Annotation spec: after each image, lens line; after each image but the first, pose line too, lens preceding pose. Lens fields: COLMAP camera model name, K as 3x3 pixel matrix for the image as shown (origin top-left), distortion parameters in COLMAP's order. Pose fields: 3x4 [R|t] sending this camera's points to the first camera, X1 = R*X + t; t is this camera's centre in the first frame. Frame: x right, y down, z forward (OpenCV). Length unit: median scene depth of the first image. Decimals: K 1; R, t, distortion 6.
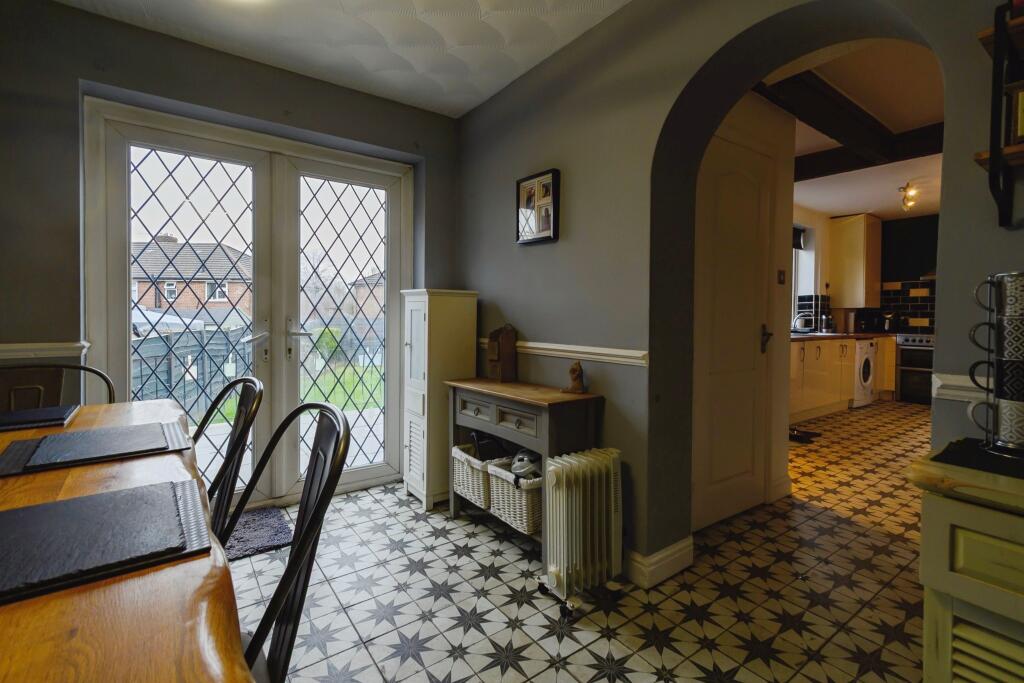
lens RADIAL K [[466.2, 0, 514.2], [0, 466.2, 324.4], [0, 0, 1]] dist [0.000434, 0.000521]
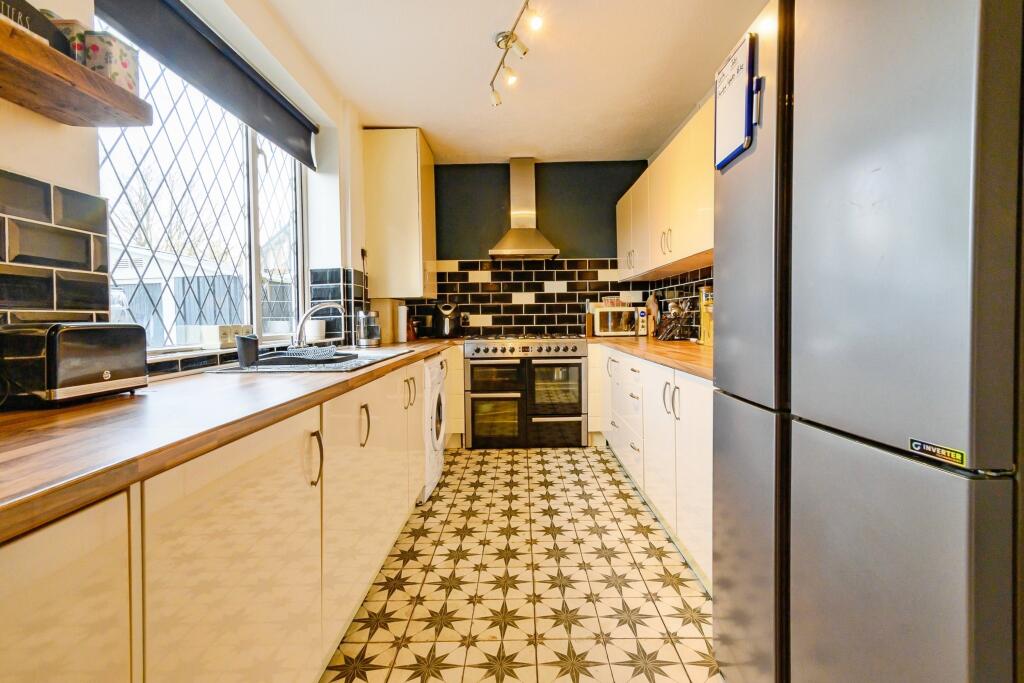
lens RADIAL K [[459.5, 0, 515.6], [0, 459.5, 328.6], [0, 0, 1]] dist [0.002078, 0.001046]
pose [[0.586298, -0.036565, 0.809270, 0.361681], [0.029550, 0.999281, 0.023741, -0.007700], [-0.809557, 0.009994, 0.586957, 0.576278]]
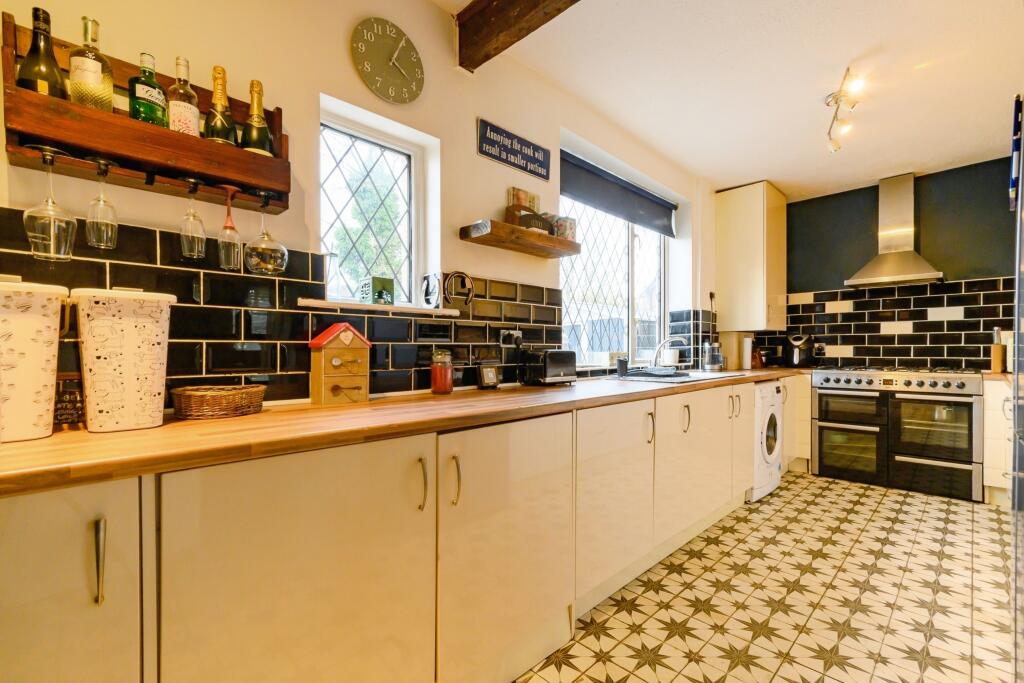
lens RADIAL K [[449.1, 0, 513.9], [0, 449.1, 352.1], [0, 0, 1]] dist [-0.001026, 0.000301]
pose [[0.989035, -0.013933, 0.147020, 0.316641], [0.015061, 0.999865, -0.006559, -0.006604], [-0.146909, 0.008701, 0.989112, 0.438958]]
